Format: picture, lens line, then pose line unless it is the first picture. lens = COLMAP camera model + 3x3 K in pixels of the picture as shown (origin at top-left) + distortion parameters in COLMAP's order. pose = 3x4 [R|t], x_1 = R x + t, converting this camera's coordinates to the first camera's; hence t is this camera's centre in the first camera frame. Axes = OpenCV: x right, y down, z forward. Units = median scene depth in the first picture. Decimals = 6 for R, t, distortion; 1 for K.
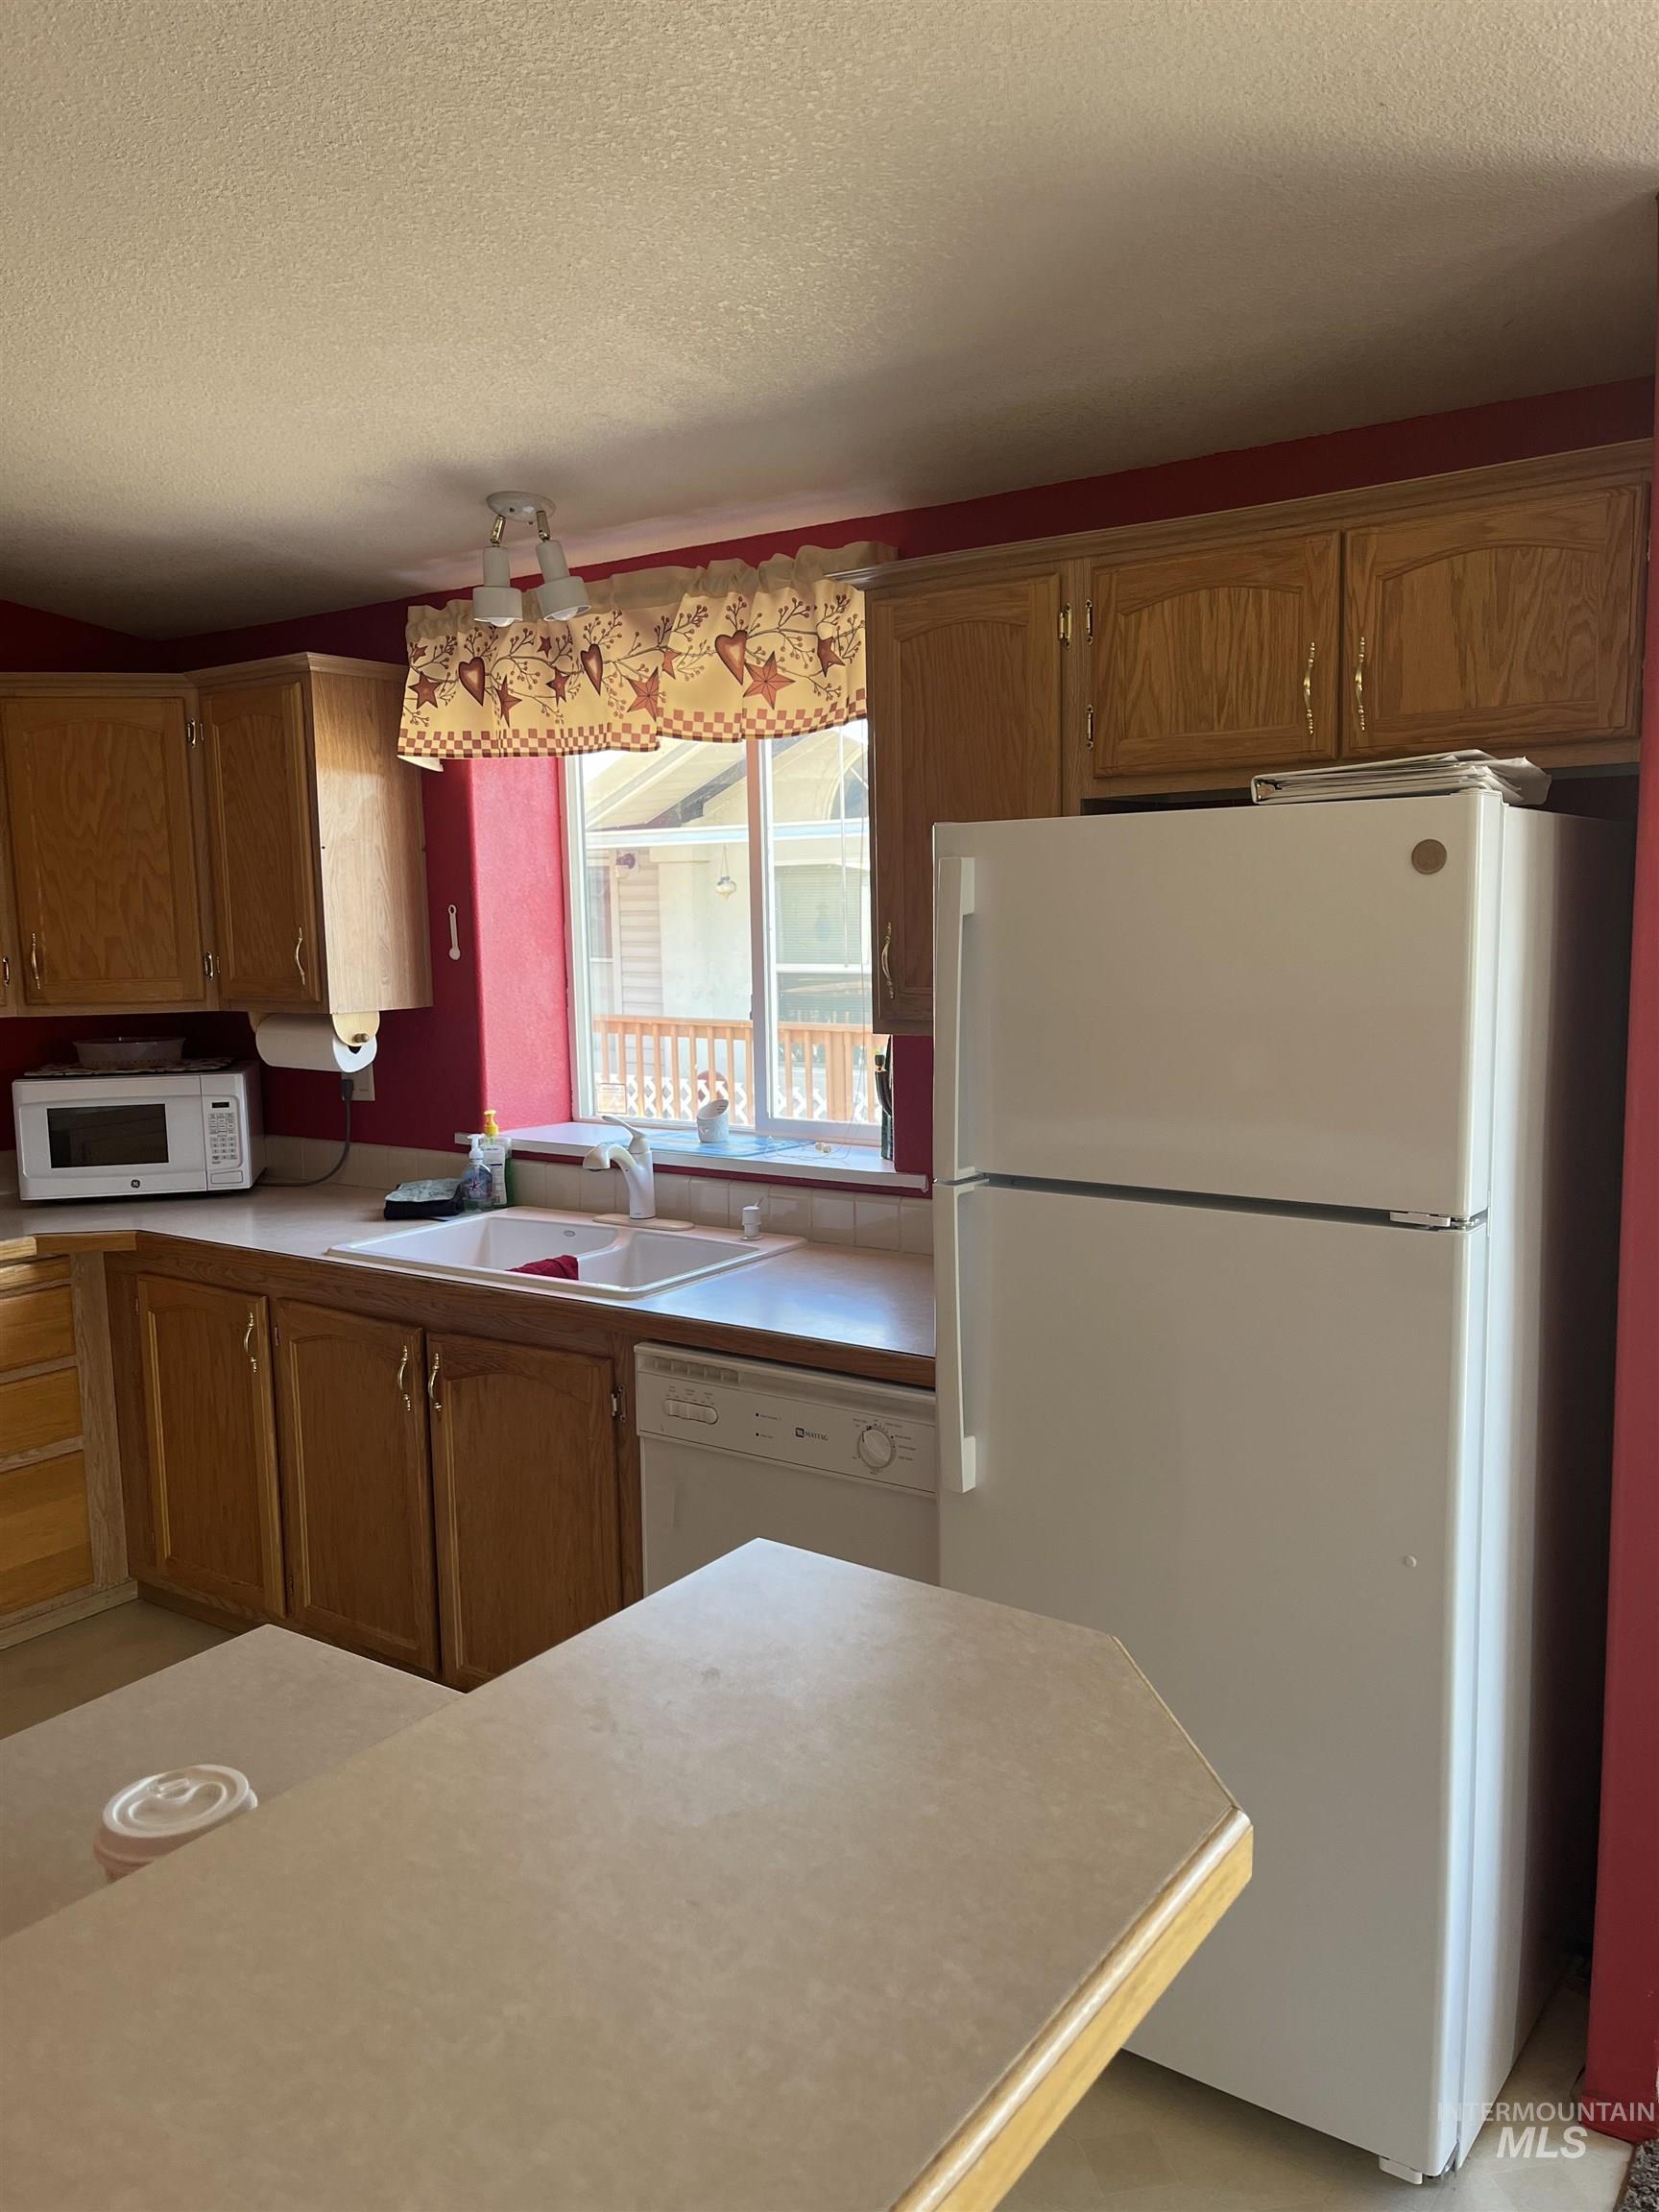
lens RADIAL K [[1686.2, 0, 821.7], [0, 1686.2, 1107.2], [0, 0, 1]] dist [0.059337, -0.081045]
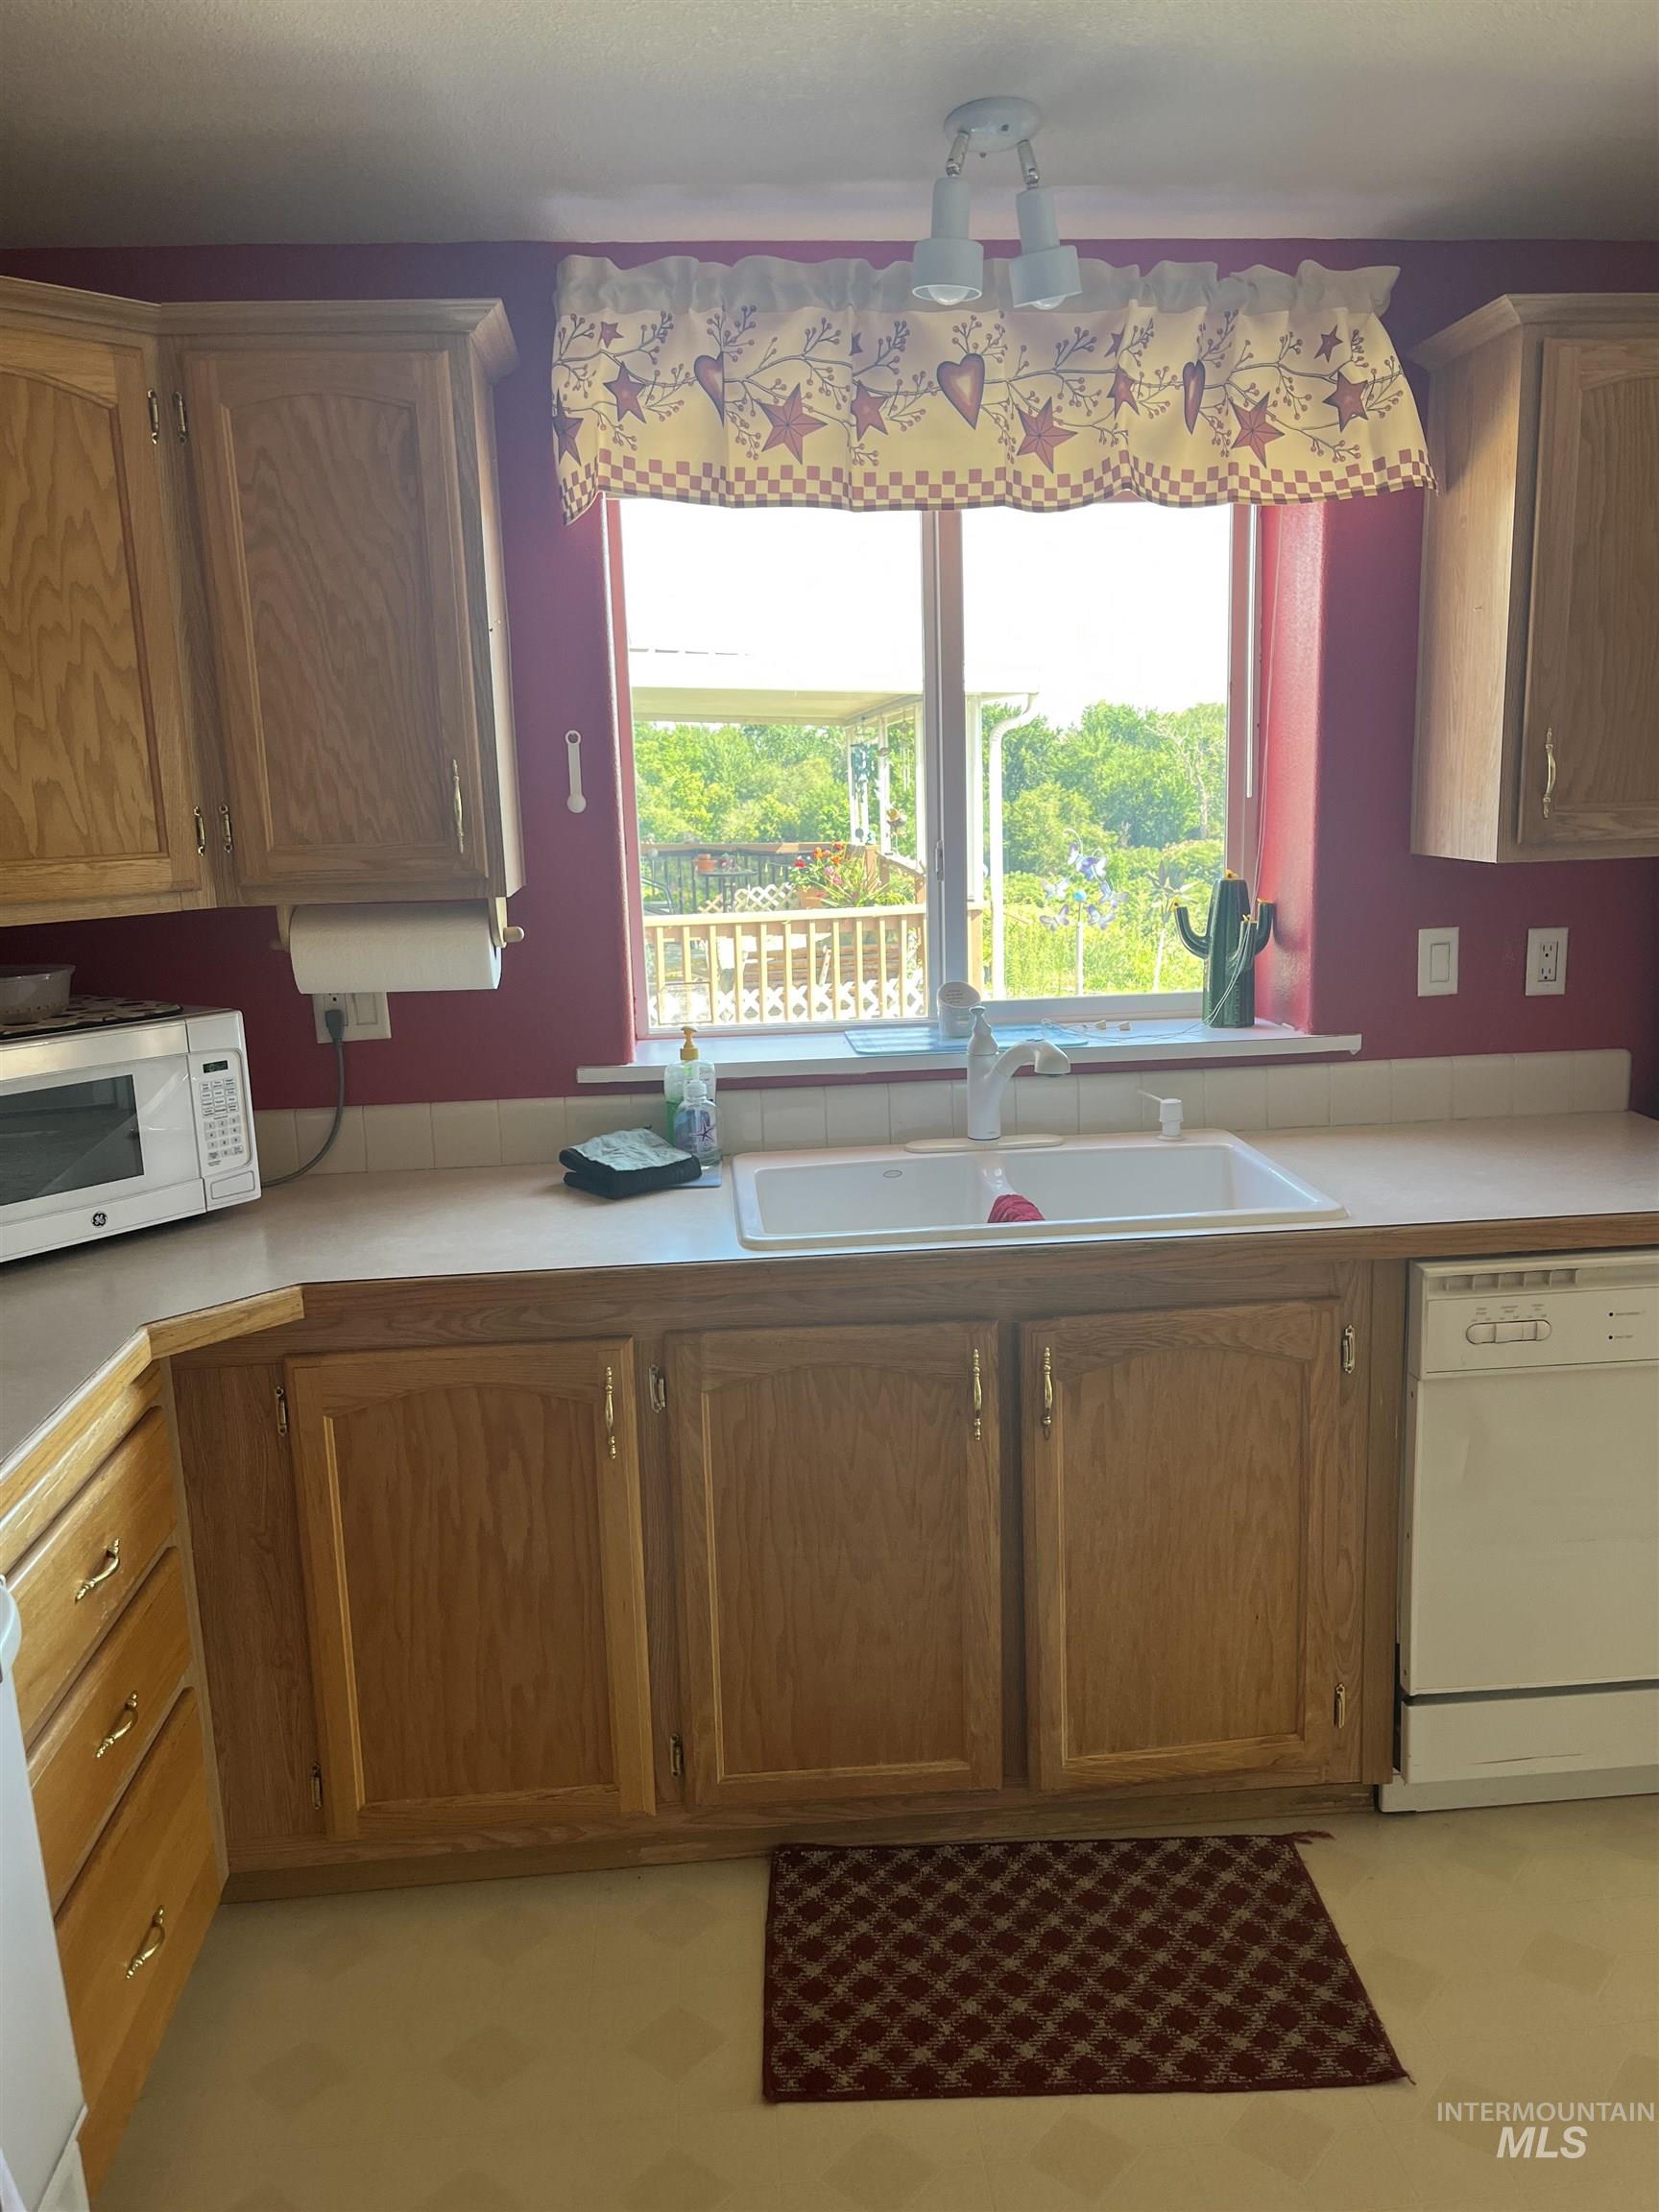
lens RADIAL K [[1686.2, 0, 845.8], [0, 1686.2, 1105.7], [0, 0, 1]] dist [0.059337, -0.081045]
pose [[0.761220, -0.127018, 0.635933, -0.644844], [0.091607, 0.991859, 0.088455, -0.022983], [-0.641991, -0.009077, 0.766658, 0.452405]]
